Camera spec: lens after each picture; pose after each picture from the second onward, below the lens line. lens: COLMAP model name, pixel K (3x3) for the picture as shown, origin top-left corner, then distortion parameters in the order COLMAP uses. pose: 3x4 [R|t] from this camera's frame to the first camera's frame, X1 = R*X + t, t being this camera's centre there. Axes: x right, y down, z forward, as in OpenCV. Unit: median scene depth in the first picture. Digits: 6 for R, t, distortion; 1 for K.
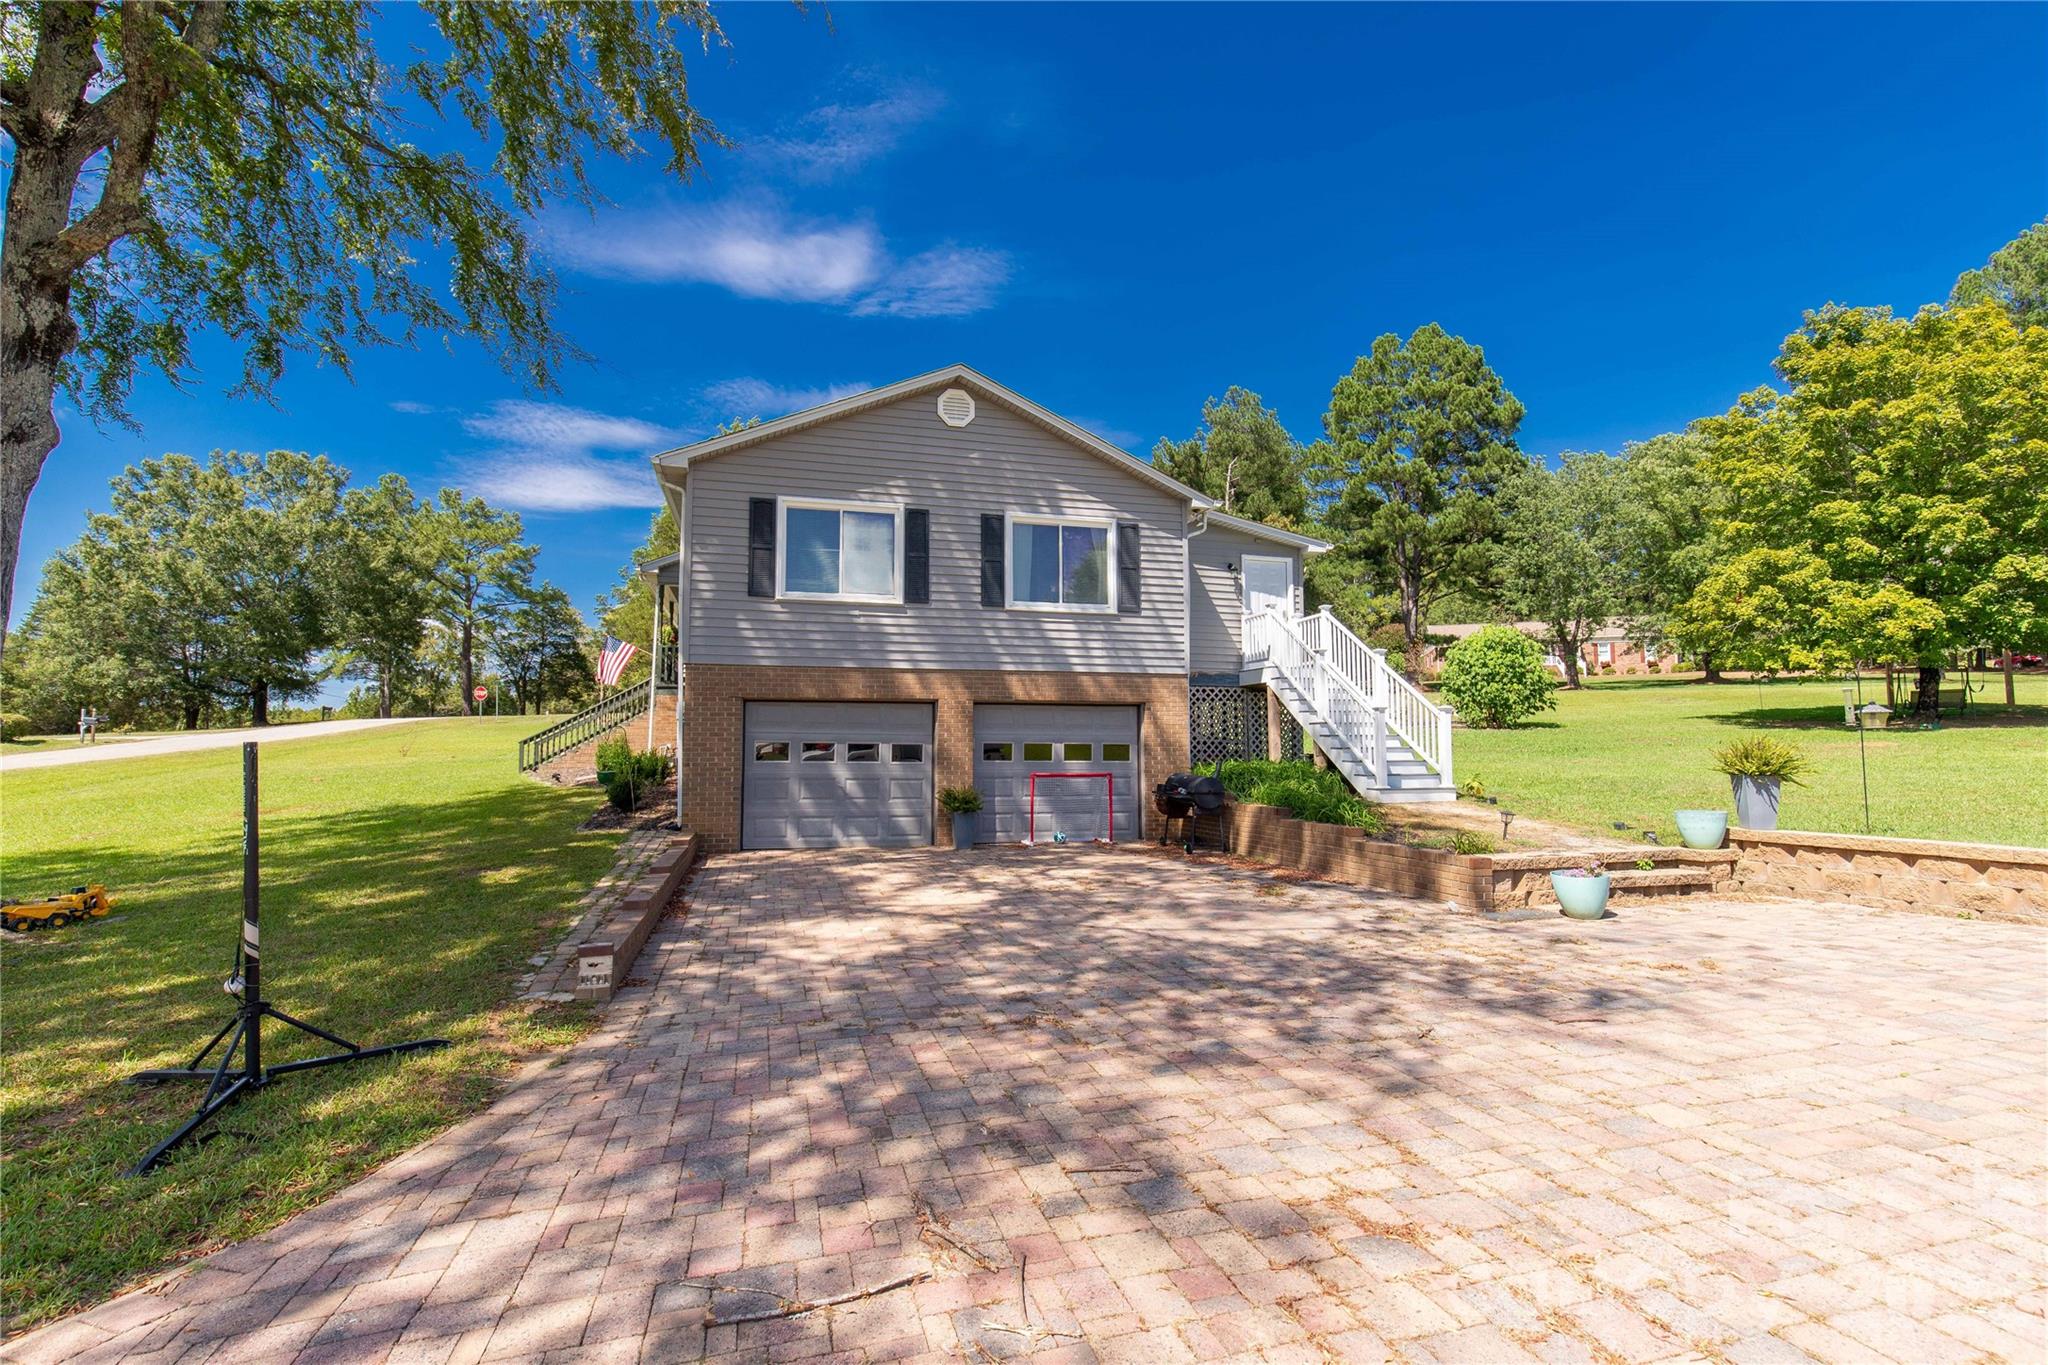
lens RADIAL K [[908.5, 0, 1014.0], [0, 908.5, 675.8], [0, 0, 1]] dist [0.000806, 0.000035]
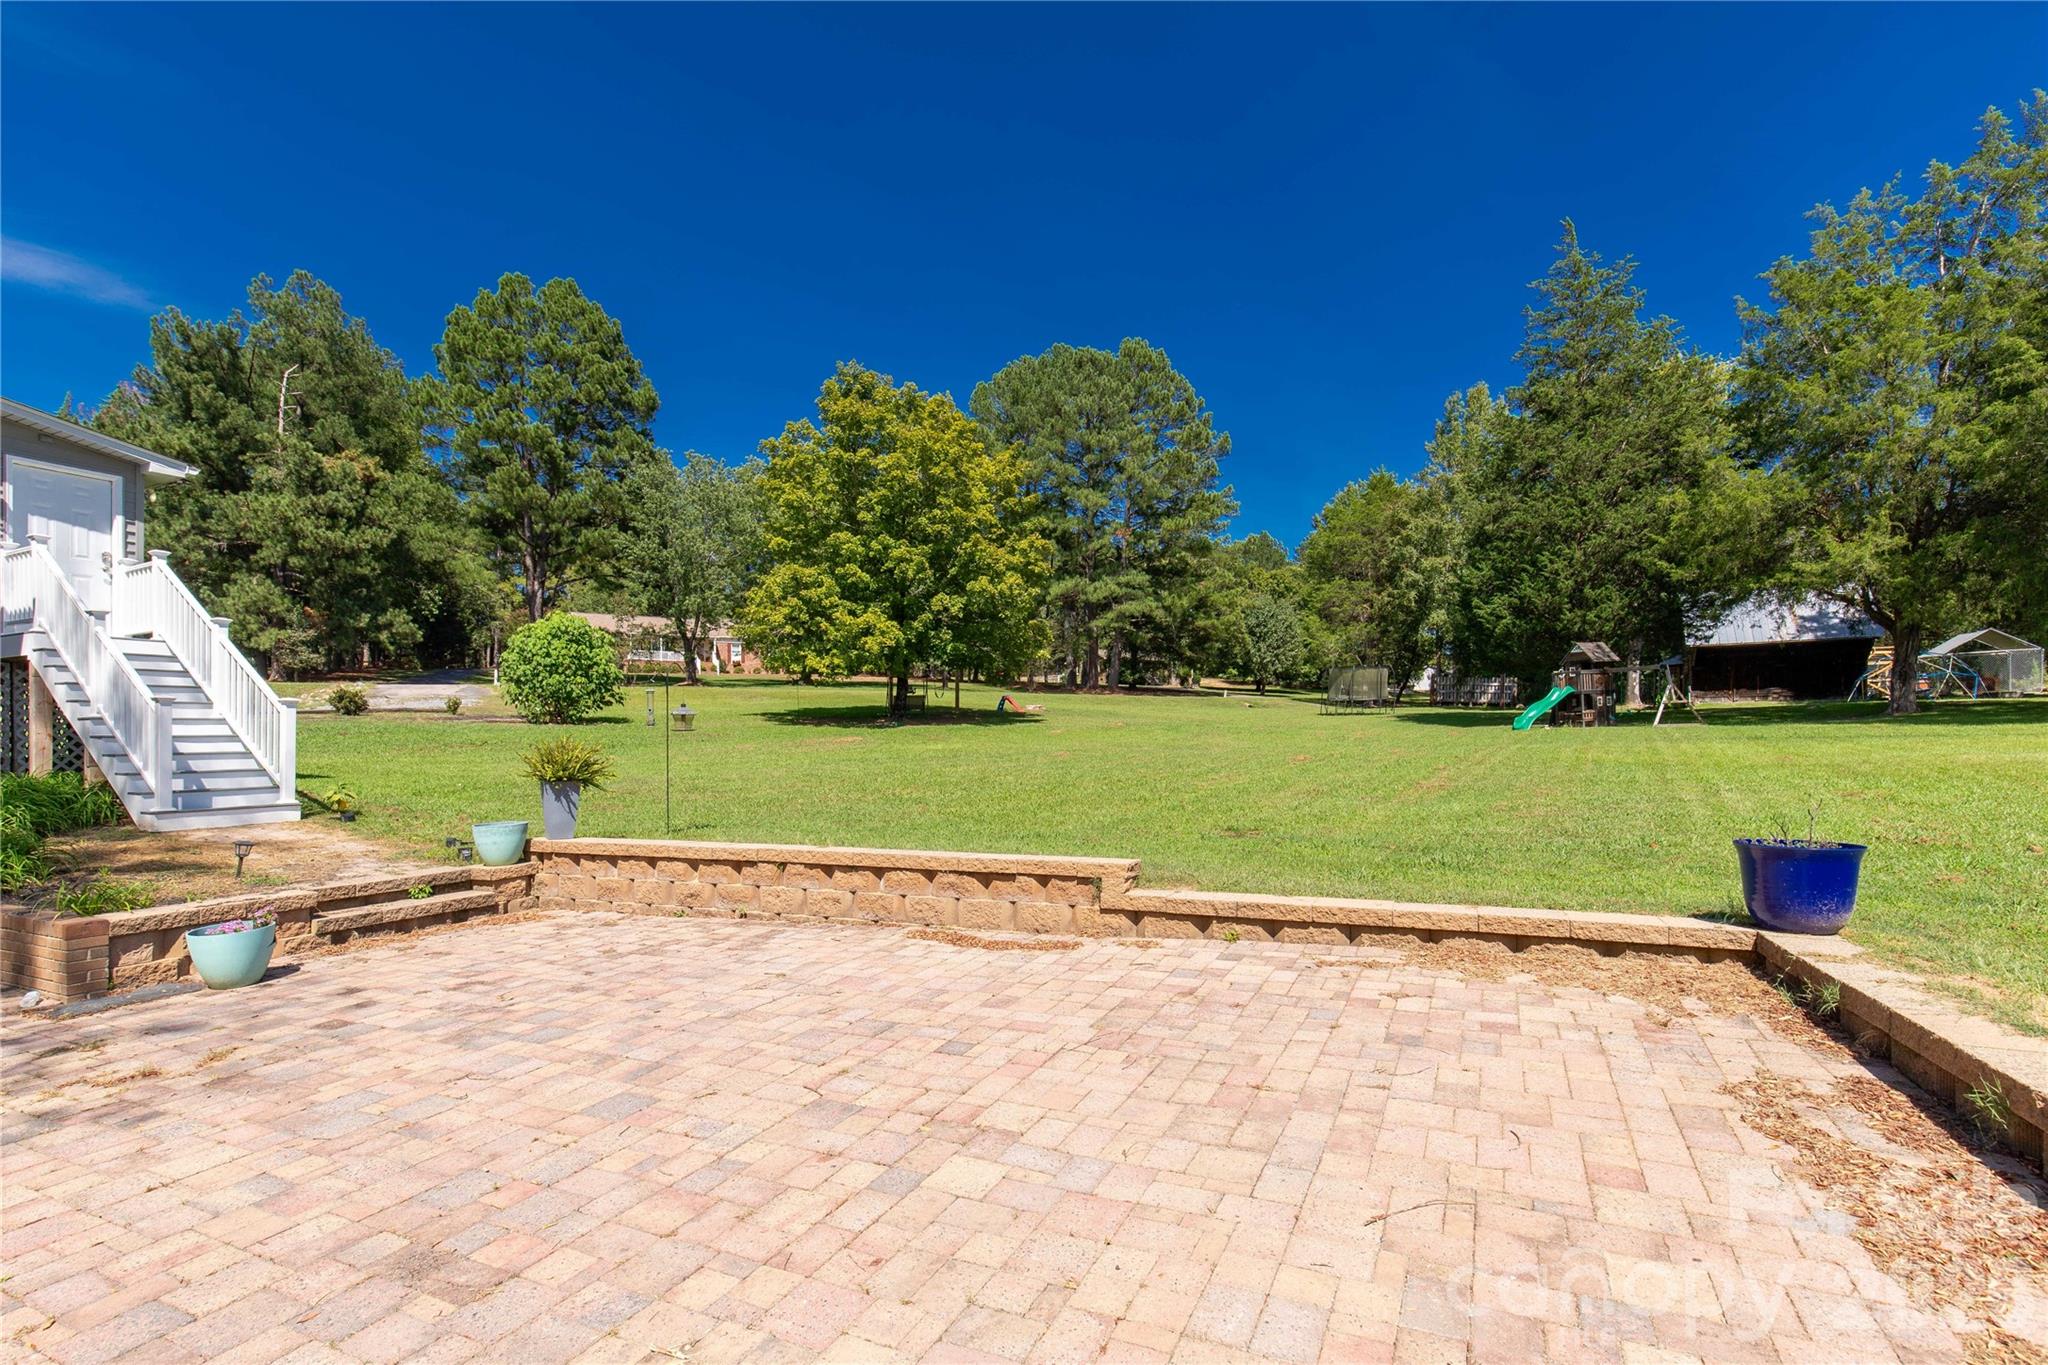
lens RADIAL K [[935.9, 0, 1024.4], [0, 935.9, 745.9], [0, 0, 1]] dist [-0.001075, -0.000406]
pose [[0.662981, -0.013399, 0.748517, 0.148739], [-0.050006, 0.996814, 0.062135, -0.003258], [-0.746965, -0.078625, 0.660198, 0.006749]]
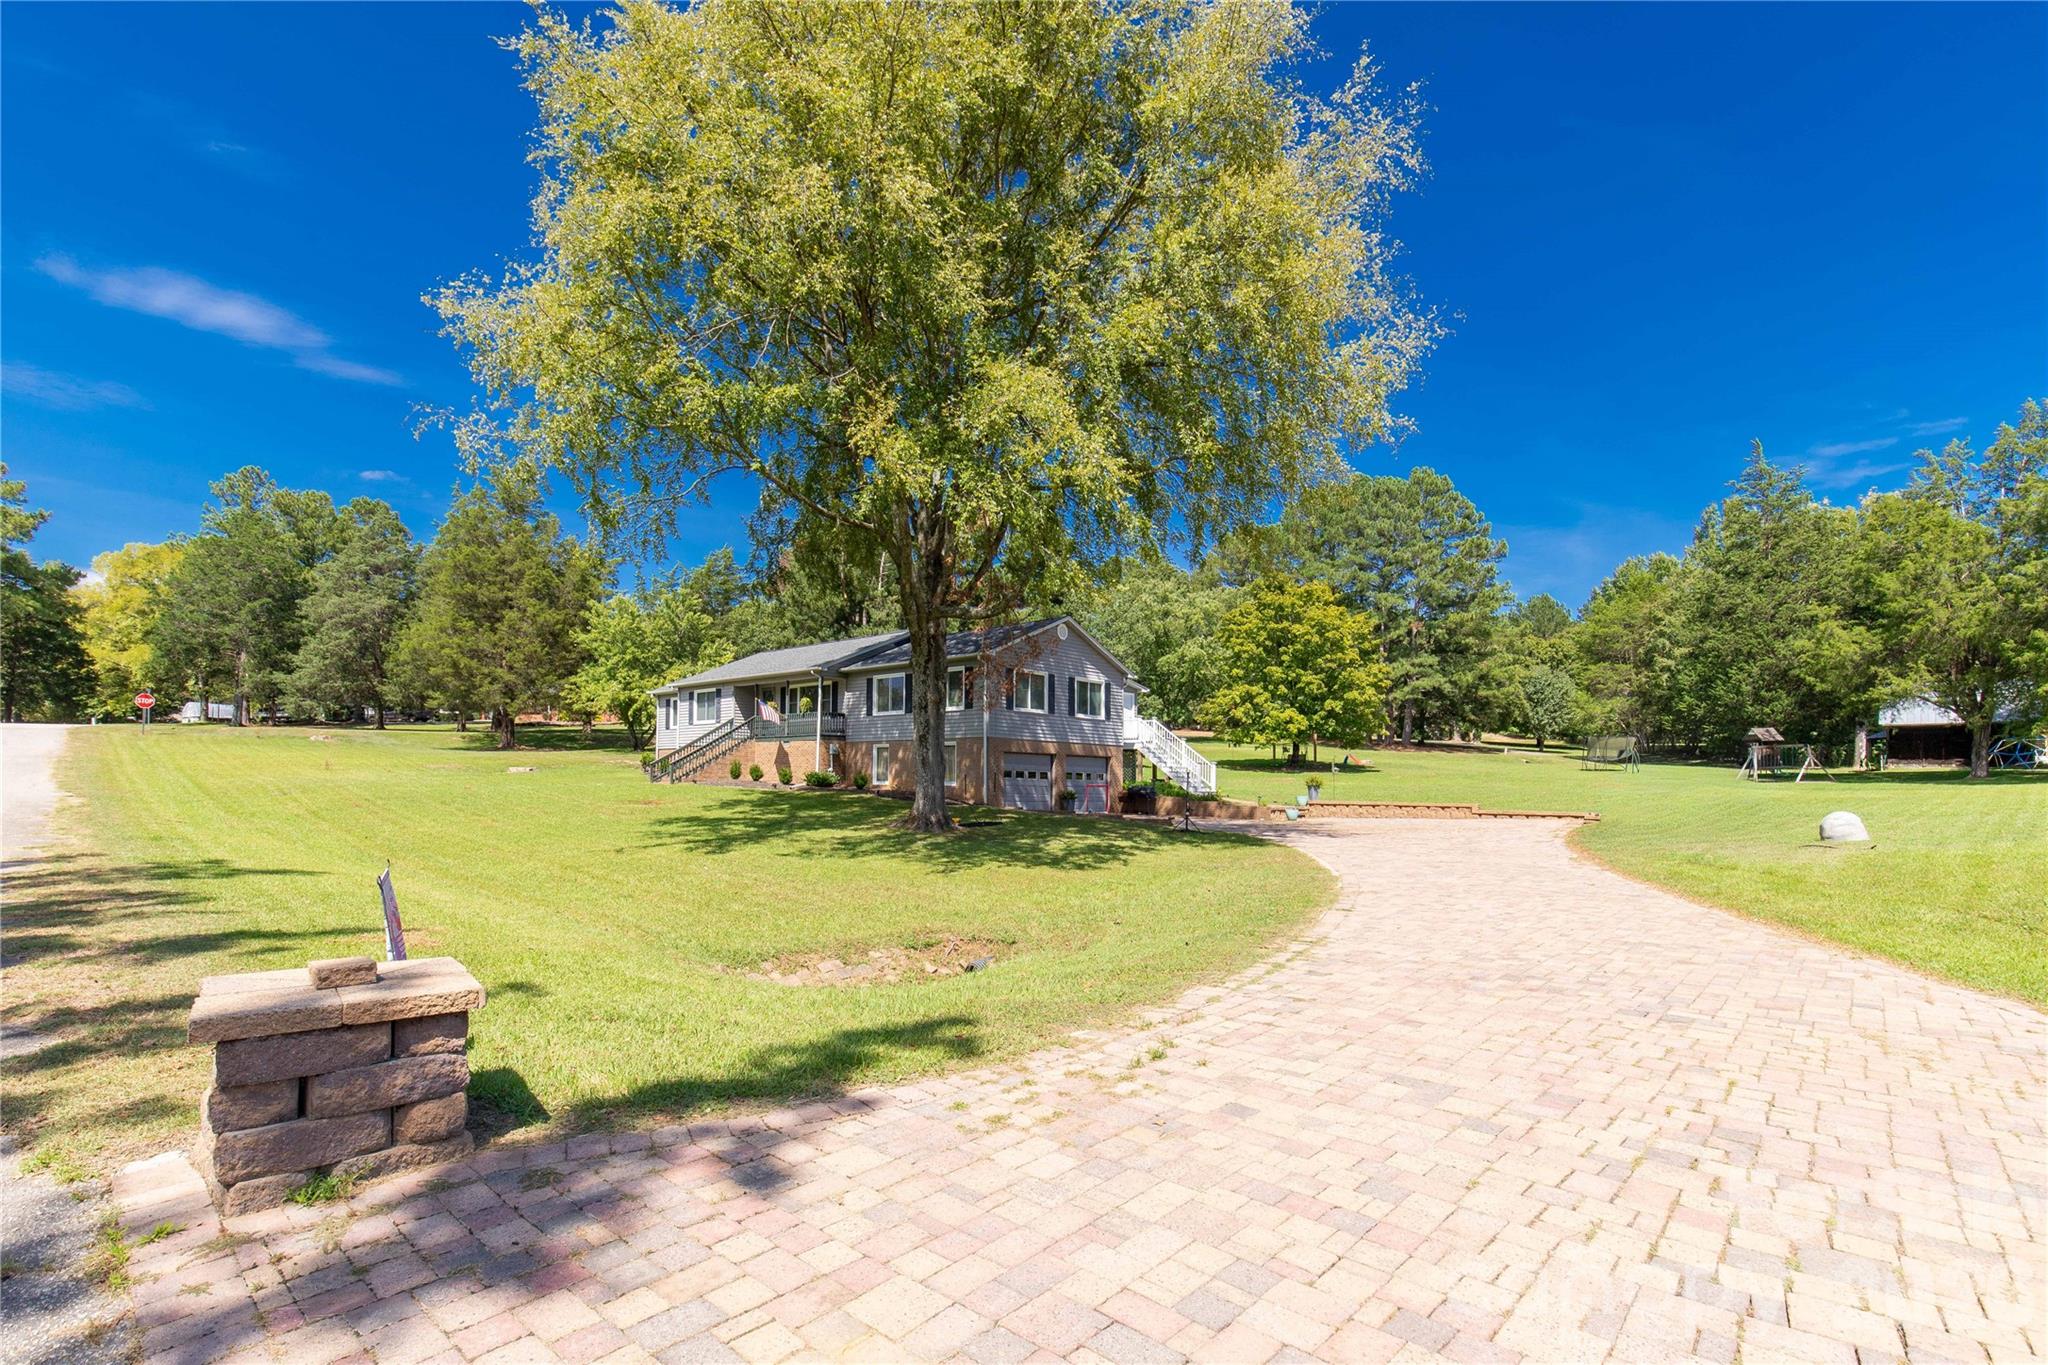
lens RADIAL K [[937.5, 0, 1018.3], [0, 937.5, 716.8], [0, 0, 1]] dist [0.002145, 0.000167]
pose [[0.838258, 0.048488, 0.543113, -0.797459], [-0.056195, 0.998417, -0.002404, -0.032816], [-0.542370, -0.028505, 0.839656, -0.537628]]
